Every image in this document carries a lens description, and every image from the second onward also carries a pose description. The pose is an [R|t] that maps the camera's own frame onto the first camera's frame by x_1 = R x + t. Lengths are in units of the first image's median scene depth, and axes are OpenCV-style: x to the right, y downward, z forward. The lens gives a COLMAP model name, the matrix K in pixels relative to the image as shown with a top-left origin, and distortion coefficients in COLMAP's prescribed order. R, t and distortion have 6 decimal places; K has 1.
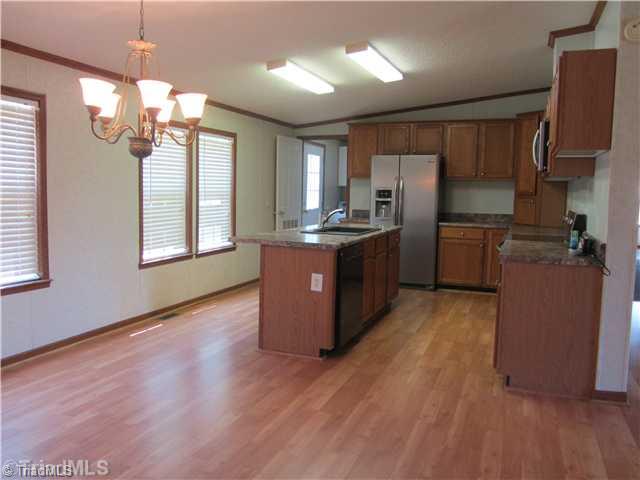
lens RADIAL K [[538.1, 0, 323.0], [0, 538.1, 242.9], [0, 0, 1]] dist [0.003827, 0.002267]
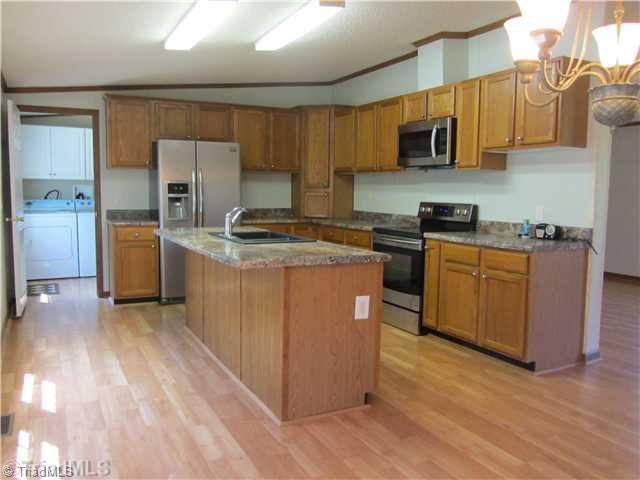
lens RADIAL K [[538.1, 0, 320.3], [0, 538.1, 235.3], [0, 0, 1]] dist [0.003827, 0.002267]
pose [[0.647664, -0.078572, 0.757864, -0.377304], [0.079062, 0.996230, 0.035719, -0.035852], [-0.757813, 0.036784, 0.651434, 0.340516]]
